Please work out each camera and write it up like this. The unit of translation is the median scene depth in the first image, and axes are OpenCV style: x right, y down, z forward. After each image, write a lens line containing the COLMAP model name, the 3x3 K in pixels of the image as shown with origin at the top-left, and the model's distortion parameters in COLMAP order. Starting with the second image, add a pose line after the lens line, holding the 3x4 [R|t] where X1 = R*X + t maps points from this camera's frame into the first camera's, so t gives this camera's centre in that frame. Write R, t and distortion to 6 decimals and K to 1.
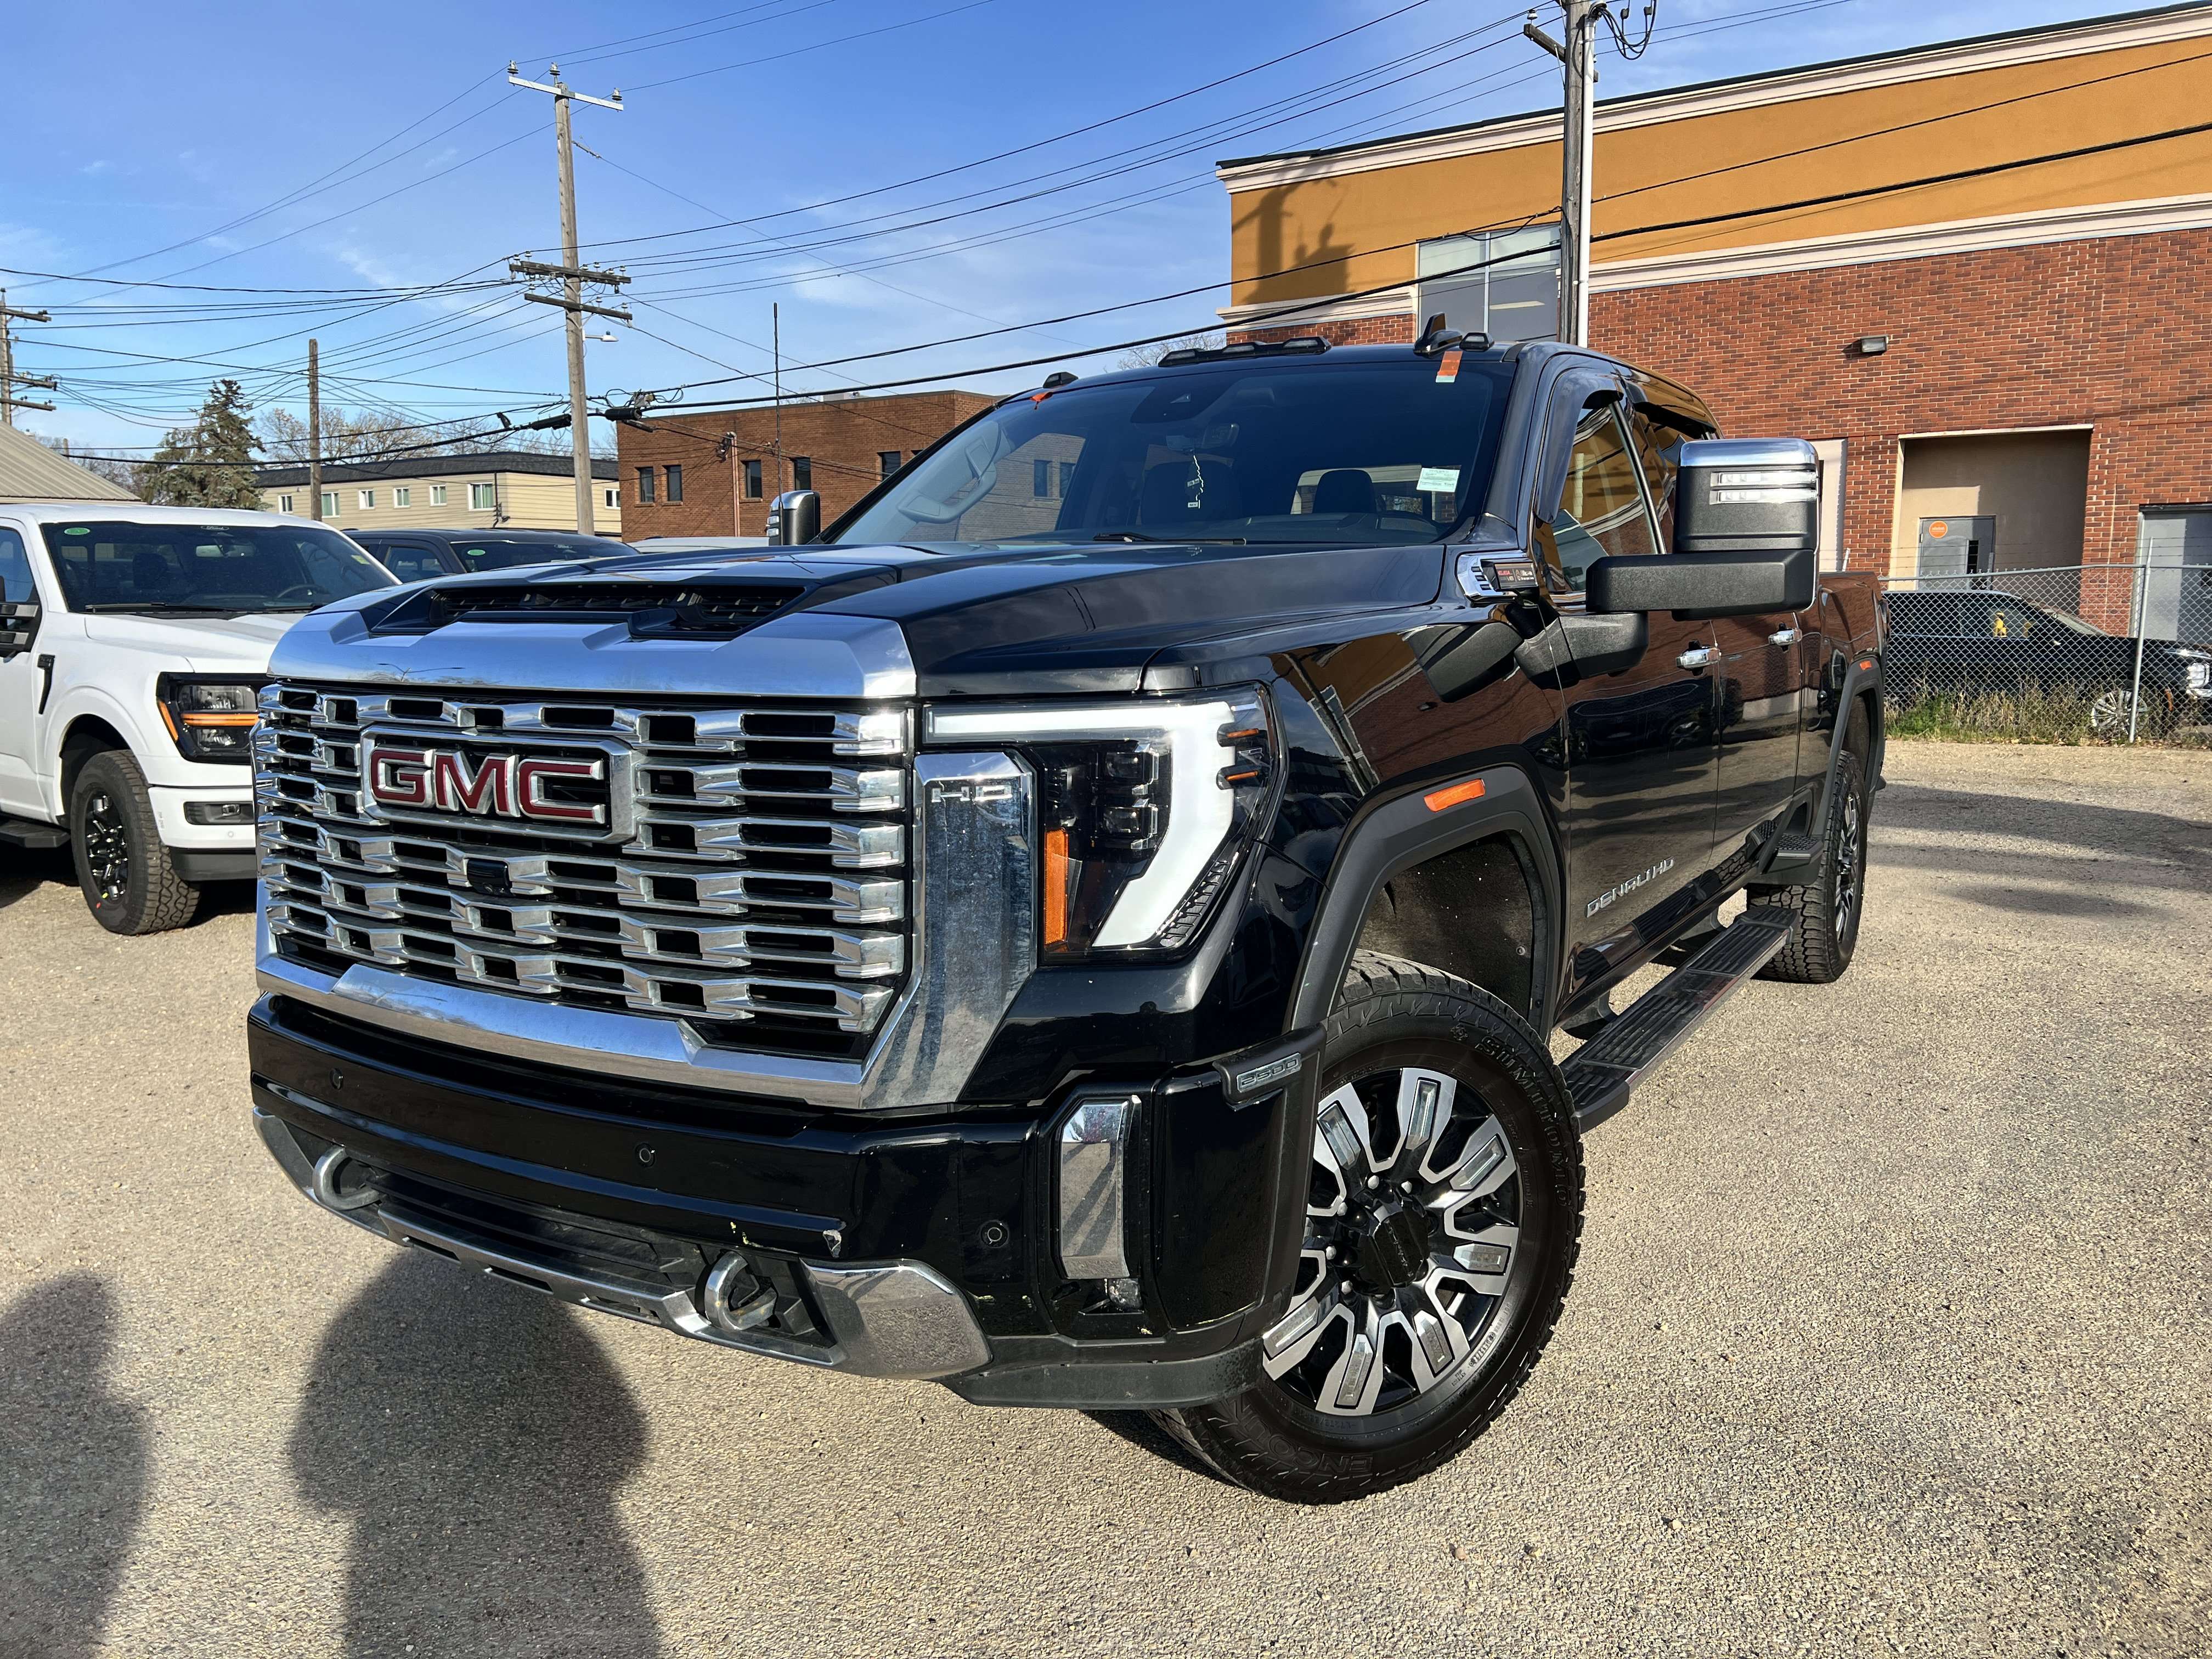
lens RADIAL K [[1621.6, 0, 1094.6], [0, 1621.6, 844.3], [0, 0, 1]] dist [0.042139, 0.000812]
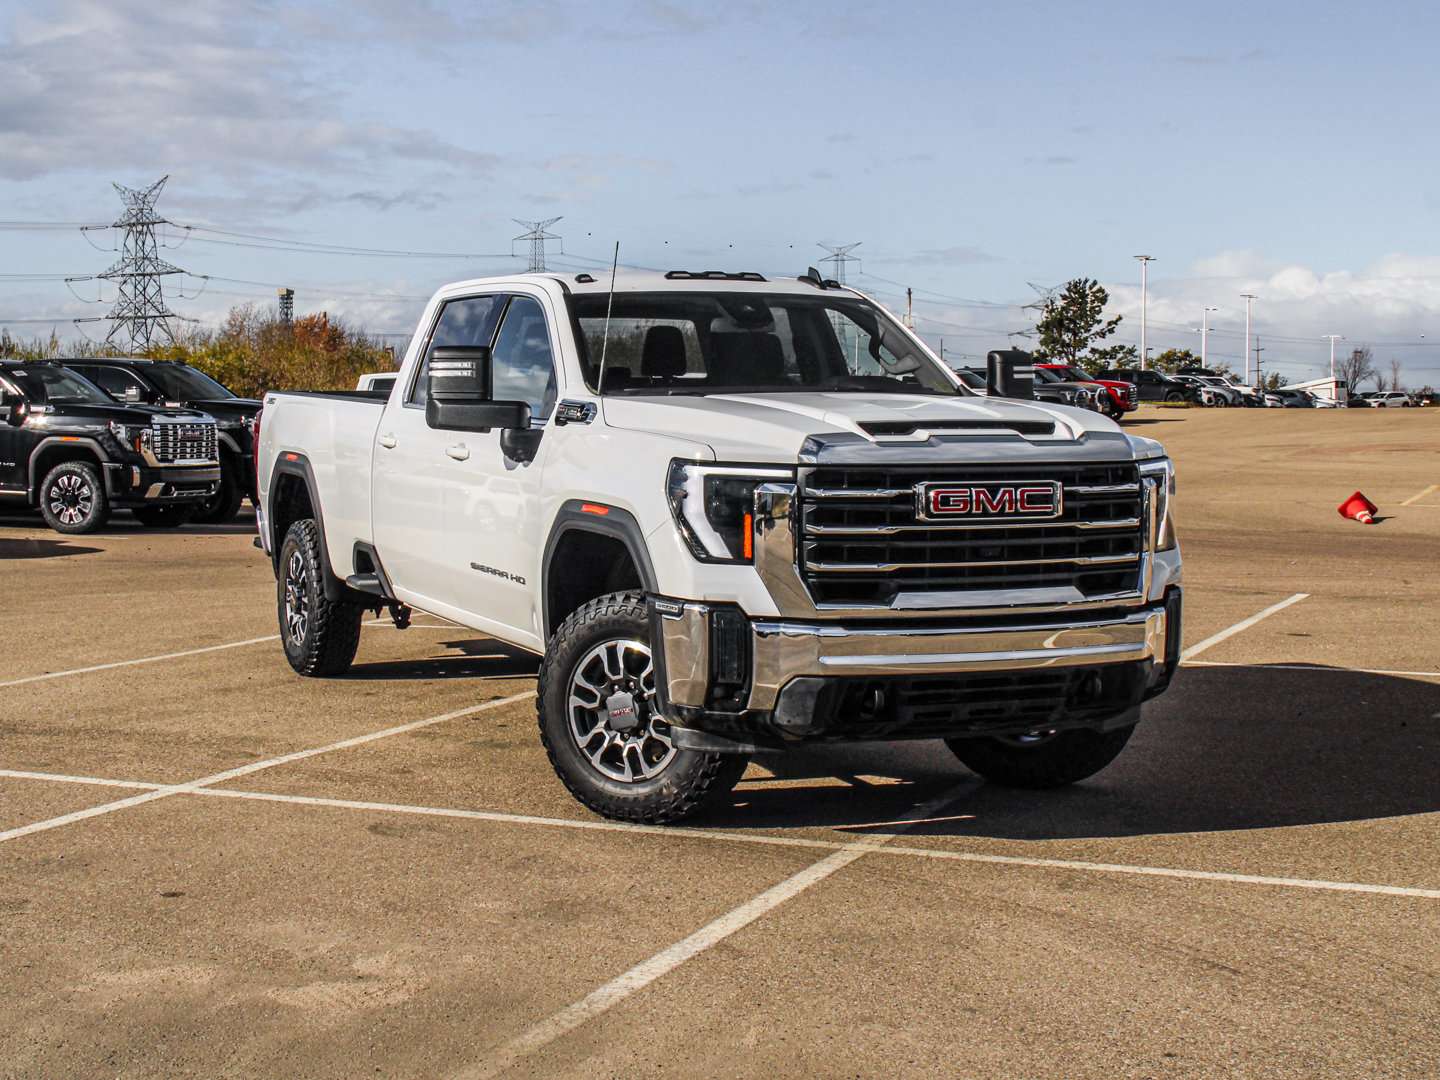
lens RADIAL K [[2163.1, 0, 713.9], [0, 2163.1, 546.4], [0, 0, 1]] dist [-0.016332, 0.000000]
pose [[0.571803, -0.051402, 0.818779, -3.325915], [0.115830, 0.993096, -0.018546, 0.042786], [-0.812173, 0.105444, 0.573809, -0.514611]]
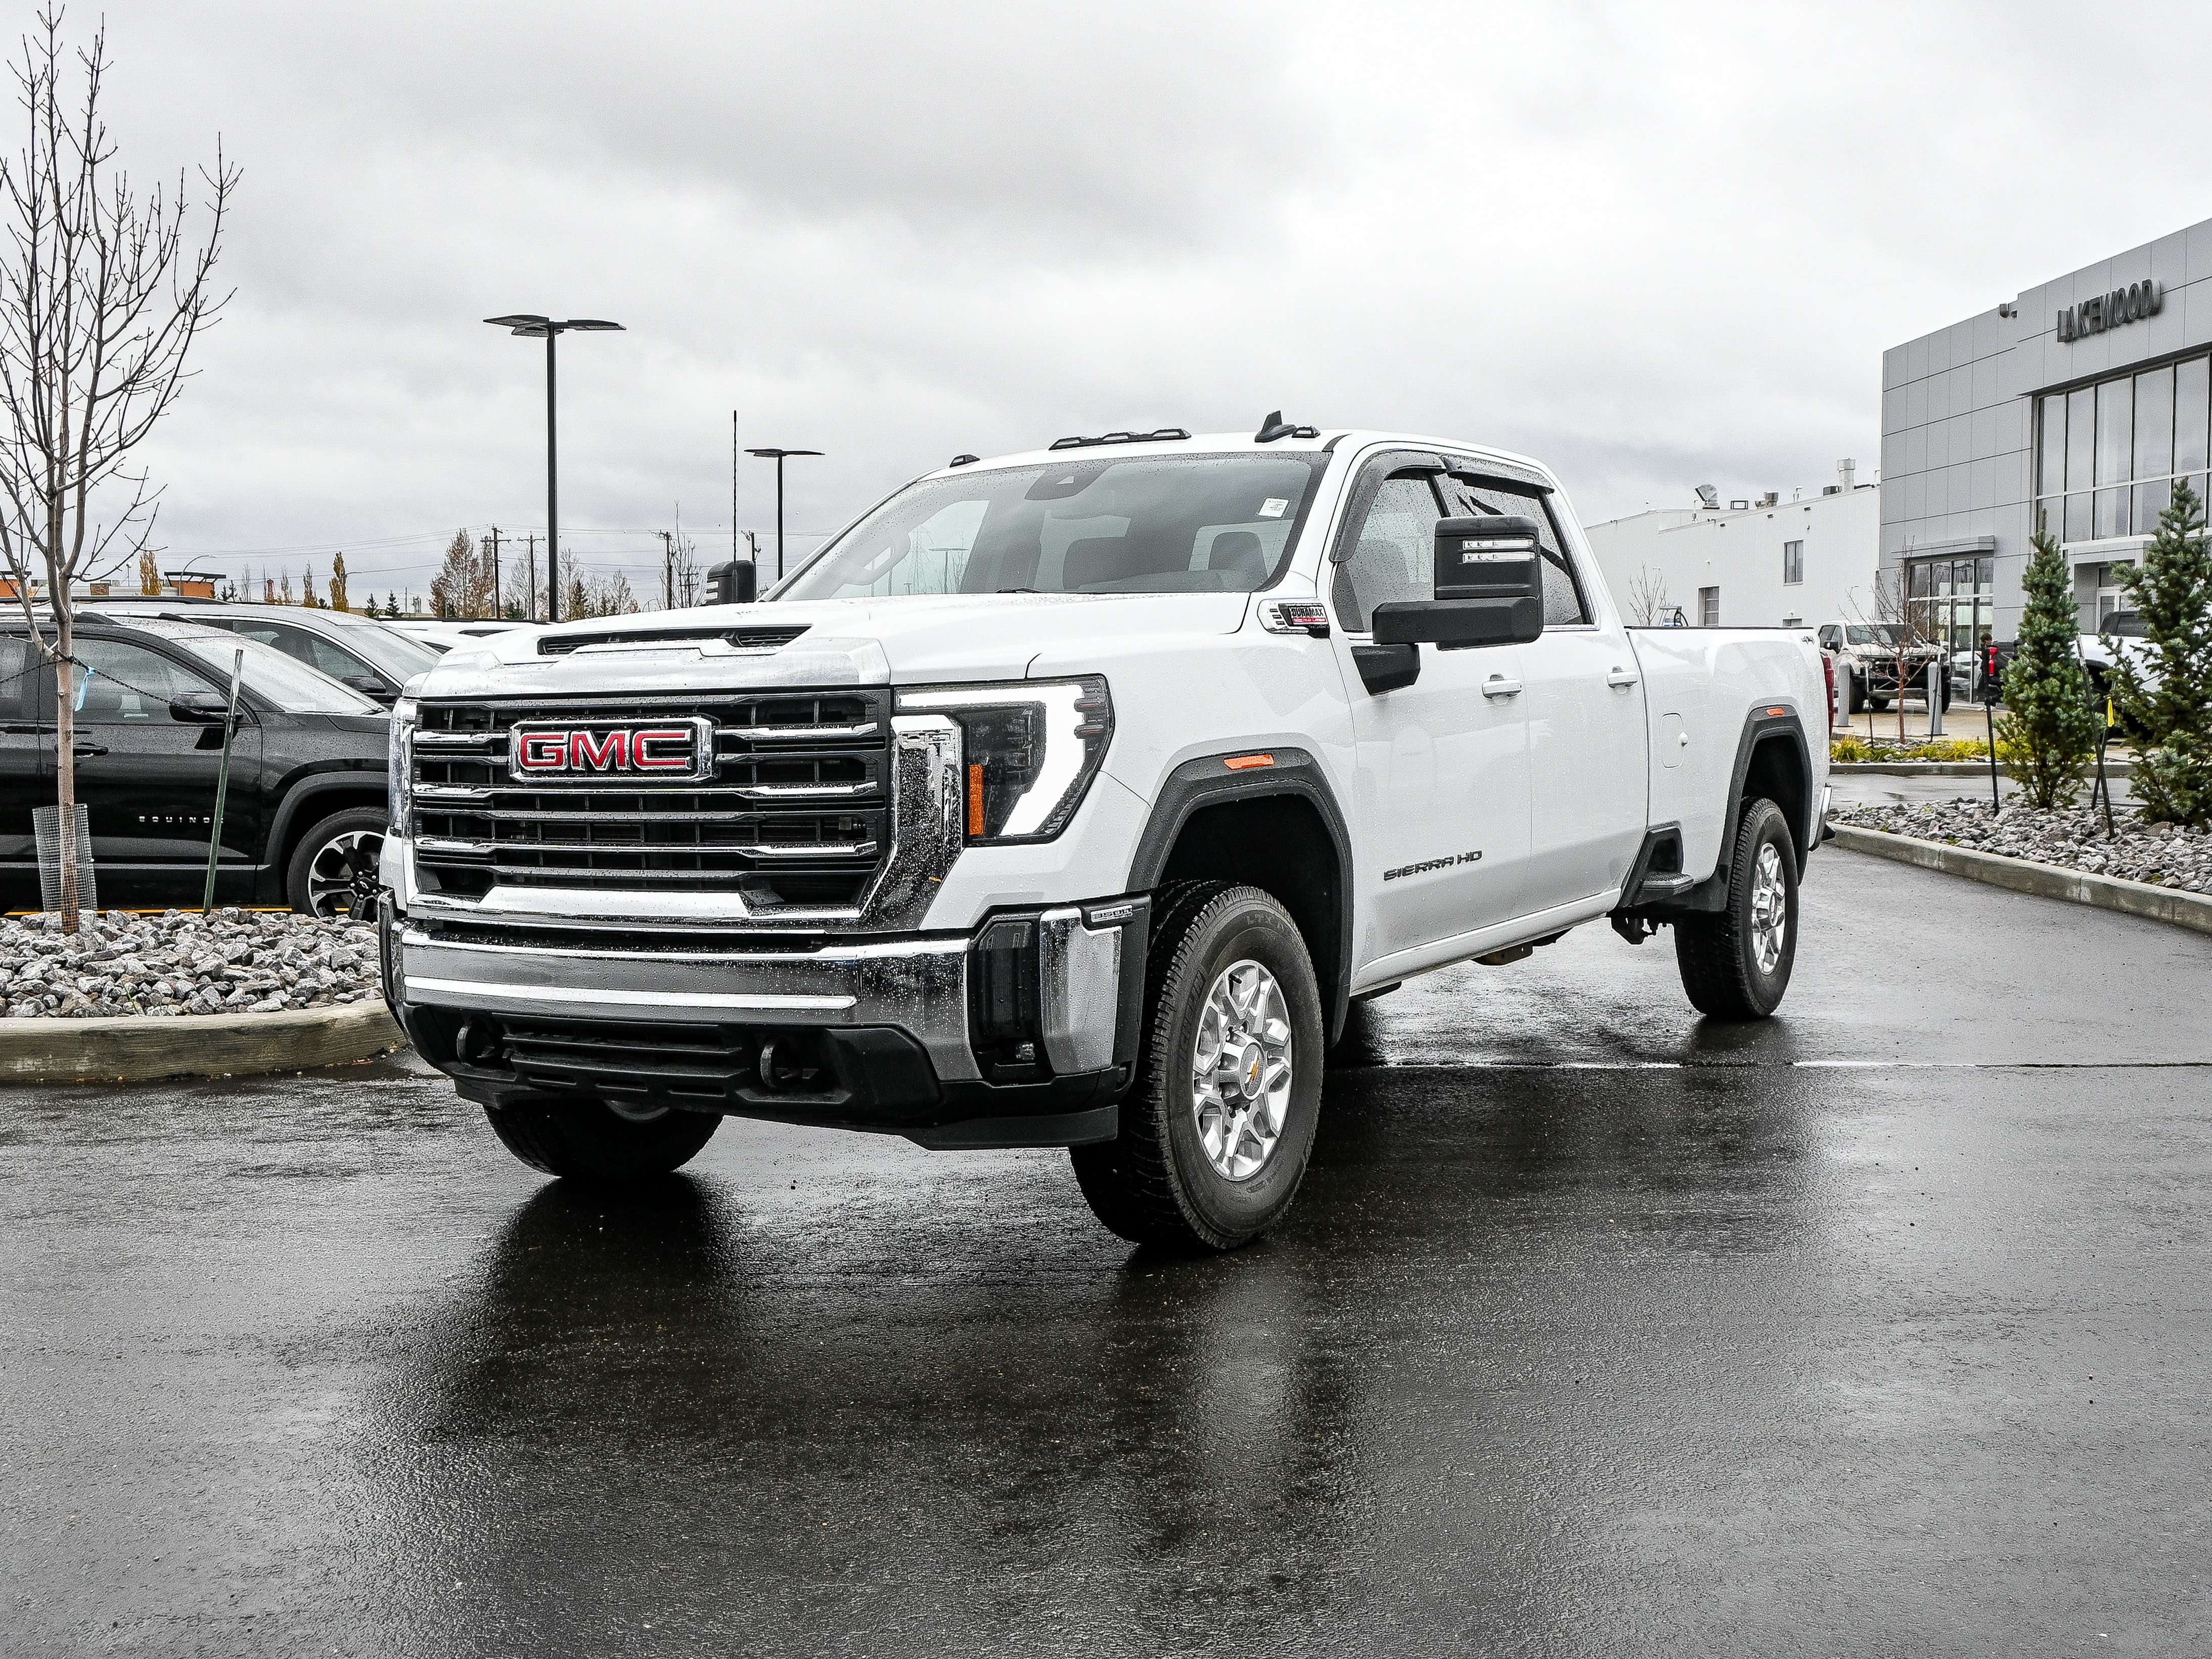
lens RADIAL K [[2434.4, 0, 1099.8], [0, 2434.4, 850.5], [0, 0, 1]] dist [0.016225, 0.000000]
pose [[0.999039, -0.016851, 0.040474, 0.000046], [0.020470, 0.995663, -0.090748, 0.283391], [-0.038769, 0.091489, 0.995051, -1.342955]]
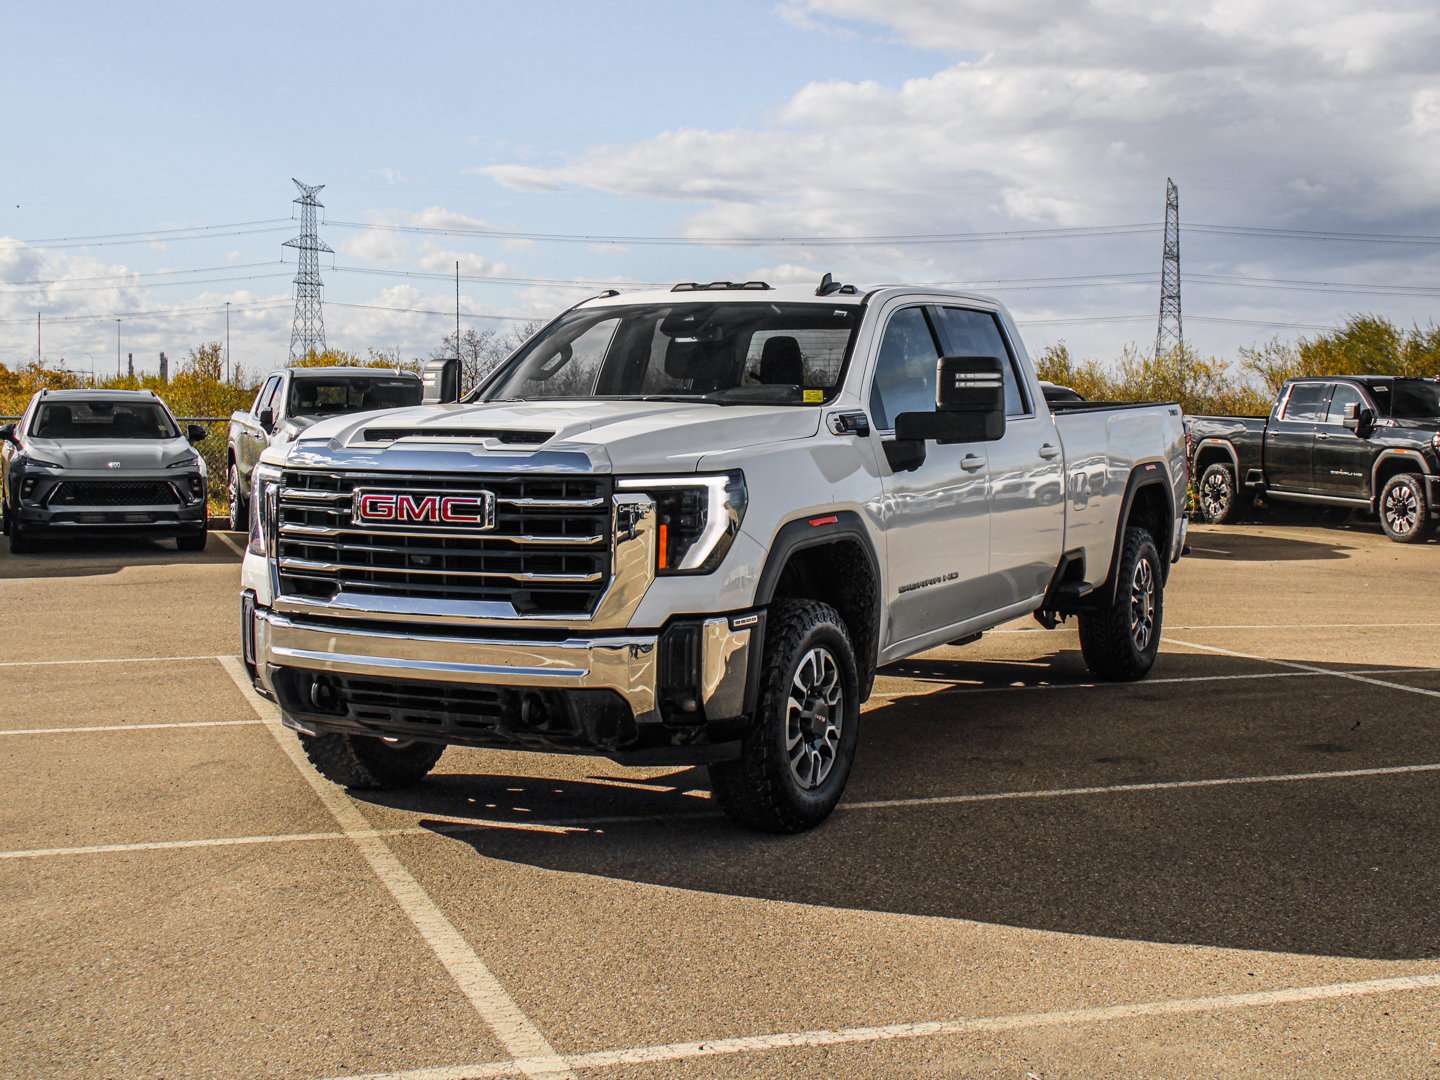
lens RADIAL K [[2065.8, 0, 735.0], [0, 2065.8, 533.3], [0, 0, 1]] dist [-0.008476, 0.000000]
pose [[0.993162, 0.004481, 0.116658, -0.274997], [0.005218, 0.996561, -0.082700, 0.261733], [-0.116627, 0.082743, 0.989723, -2.141490]]
